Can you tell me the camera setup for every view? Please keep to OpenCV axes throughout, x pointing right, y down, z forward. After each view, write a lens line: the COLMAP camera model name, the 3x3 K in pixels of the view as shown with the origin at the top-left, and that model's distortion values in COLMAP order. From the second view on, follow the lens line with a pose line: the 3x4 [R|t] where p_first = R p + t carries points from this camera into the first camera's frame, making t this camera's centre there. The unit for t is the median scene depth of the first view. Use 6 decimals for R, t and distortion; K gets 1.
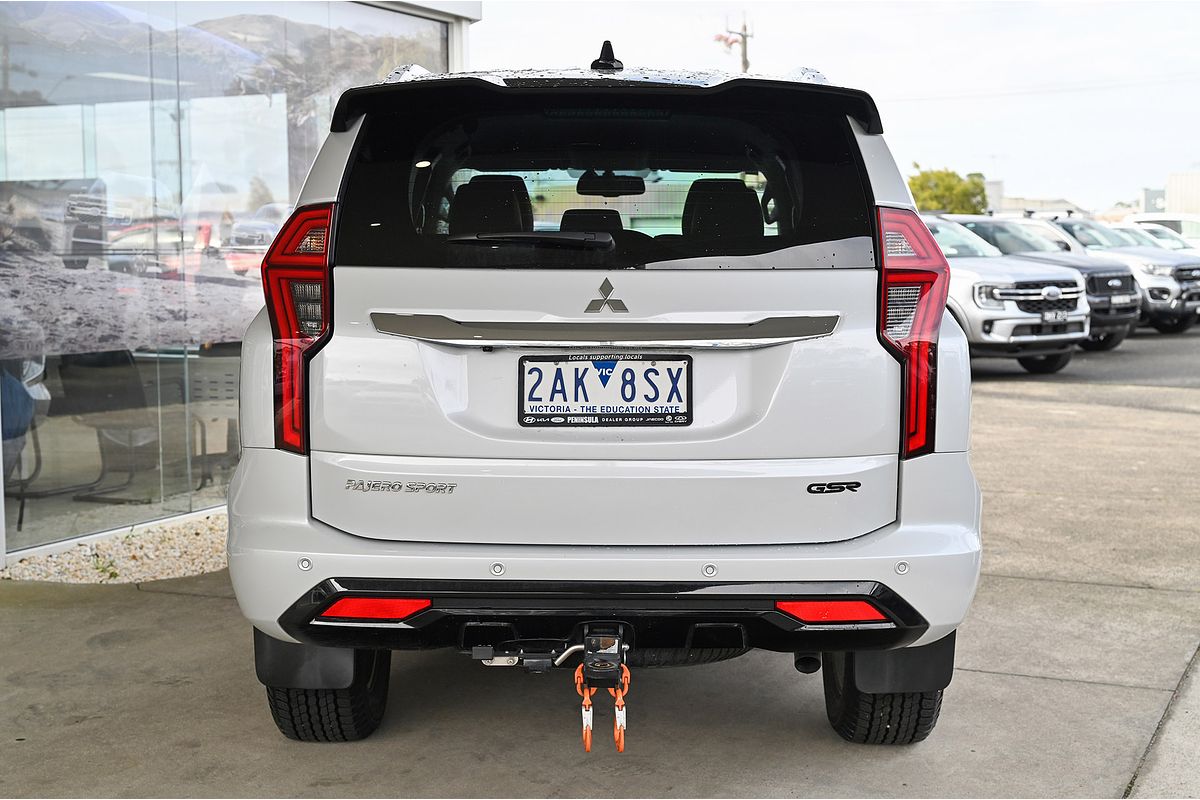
lens RADIAL K [[1760.3, 0, 600.0], [0, 1760.3, 400.0], [0, 0, 1]] dist [-0.010676, 0.047956]
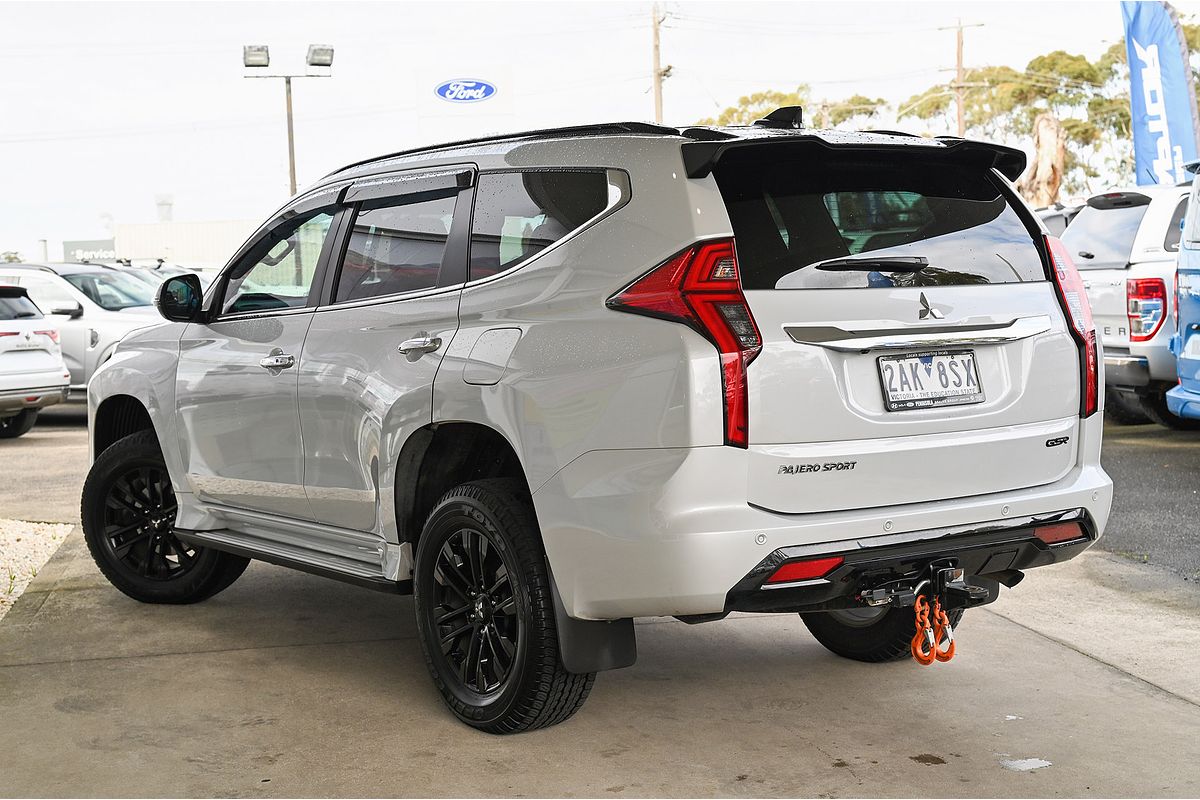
lens RADIAL K [[1760.3, 0, 600.0], [0, 1760.3, 400.0], [0, 0, 1]] dist [-0.010676, 0.047956]
pose [[0.826436, -0.062177, 0.559587, -0.915045], [0.079195, 0.996840, -0.006199, -0.001922], [-0.557433, 0.049439, 0.828748, 0.069569]]
